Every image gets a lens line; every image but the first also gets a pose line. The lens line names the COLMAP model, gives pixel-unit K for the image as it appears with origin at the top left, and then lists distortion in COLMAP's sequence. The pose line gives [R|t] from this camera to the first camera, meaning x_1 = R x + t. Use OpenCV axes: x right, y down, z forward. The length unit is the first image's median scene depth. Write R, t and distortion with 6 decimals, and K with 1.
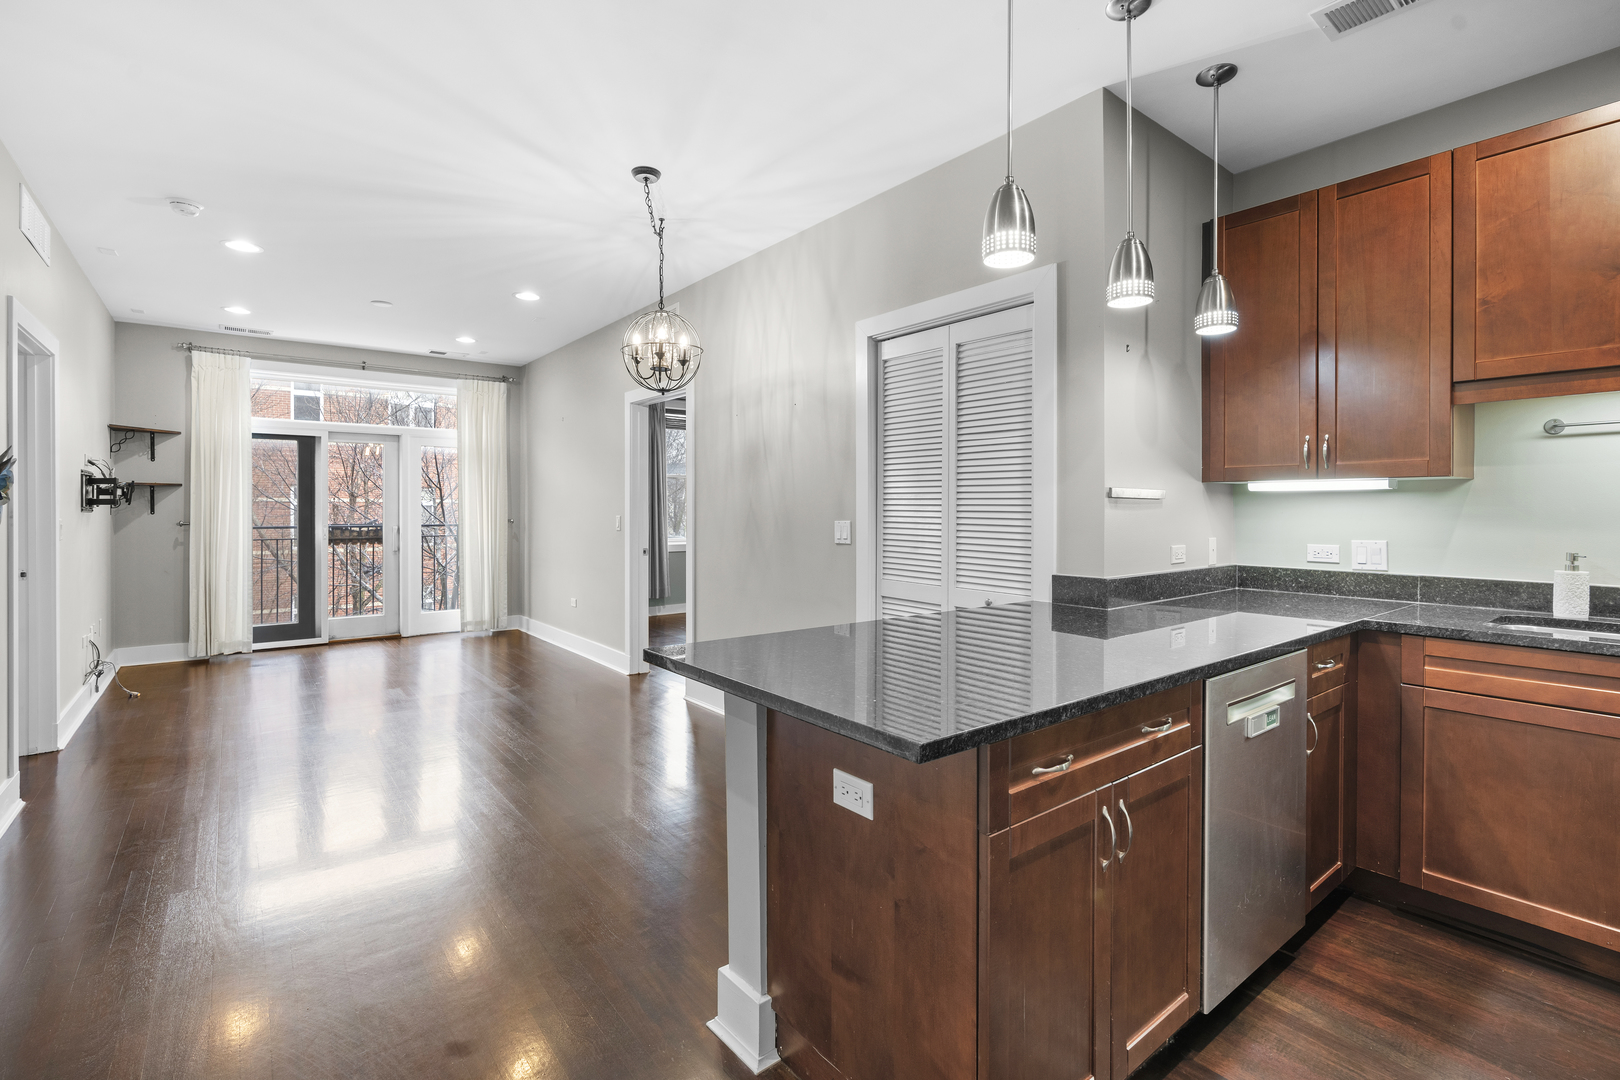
lens RADIAL K [[743.2, 0, 809.3], [0, 743.2, 511.6], [0, 0, 1]] dist [0.000600, 0.000927]
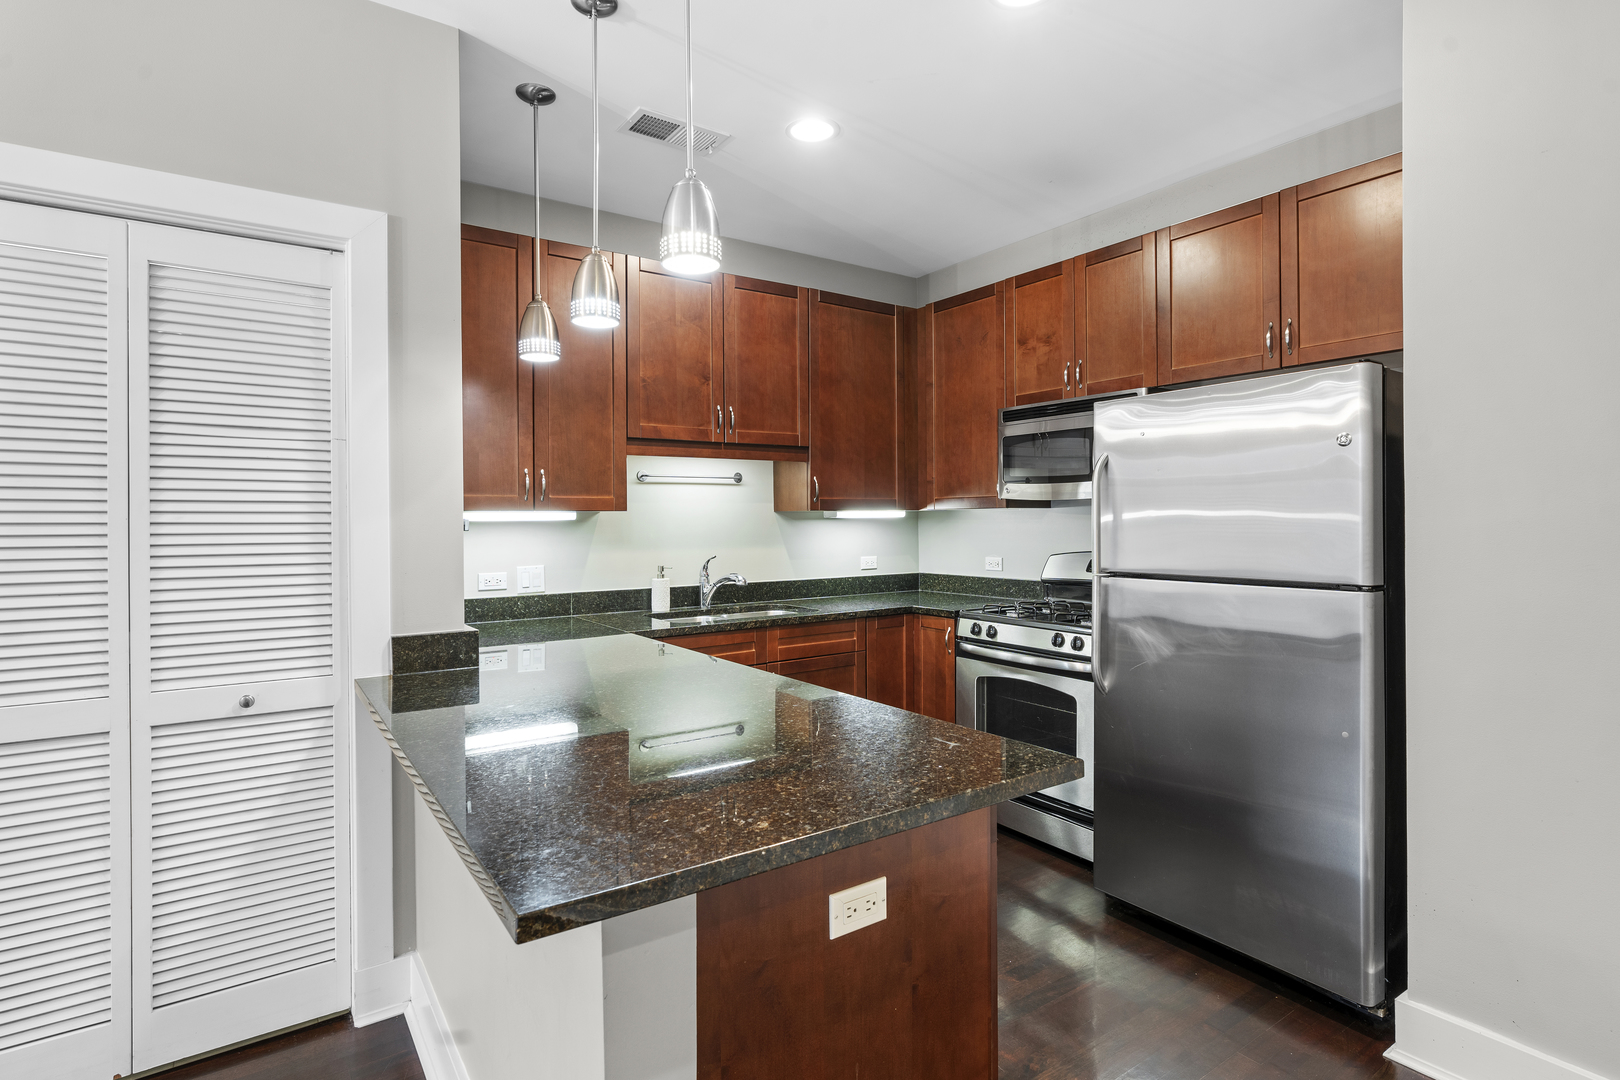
lens RADIAL K [[844.7, 0, 771.1], [0, 844.7, 520.7], [0, 0, 1]] dist [-0.005947, 0.000968]
pose [[0.056955, -0.003177, 0.998372, -0.539092], [0.013968, 0.999900, 0.002385, -0.029789], [-0.998279, 0.013809, 0.056994, 0.643540]]
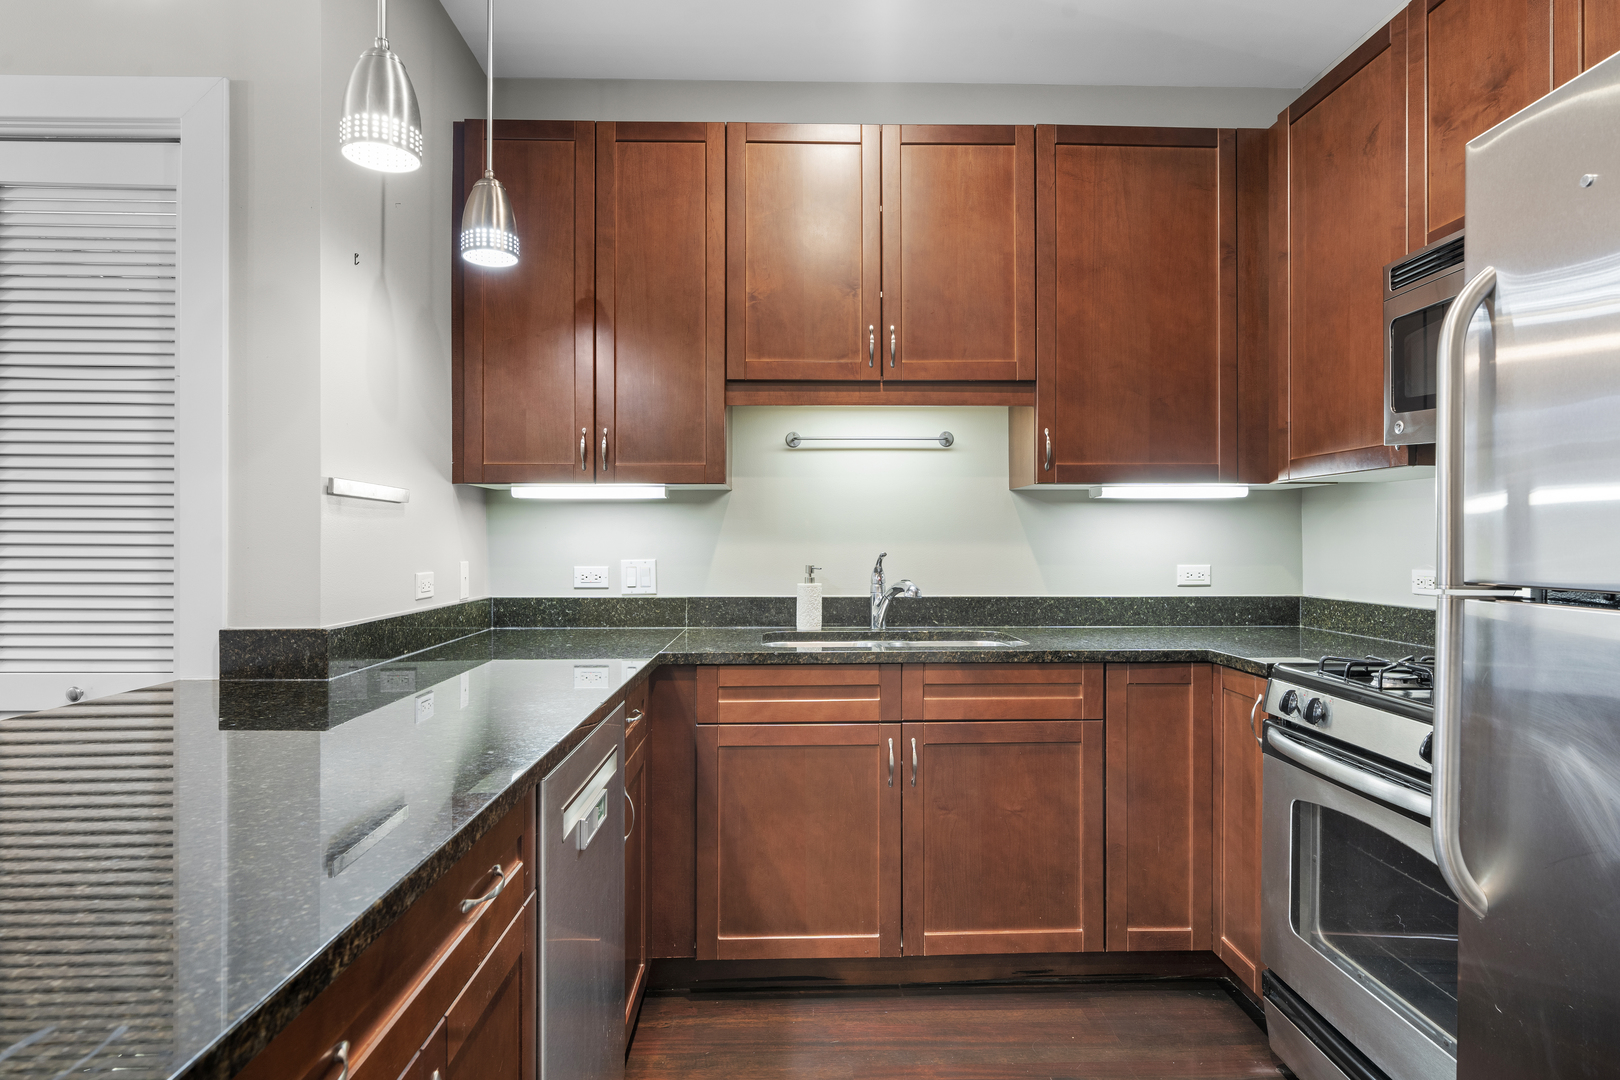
lens RADIAL K [[876.1, 0, 810.9], [0, 876.1, 540.4], [0, 0, 1]] dist [-0.007548, 0.001737]
pose [[0.585906, 0.001011, 0.810379, 0.060599], [0.004148, 0.999982, -0.004246, 0.024755], [-0.810369, 0.005850, 0.585891, 0.281765]]
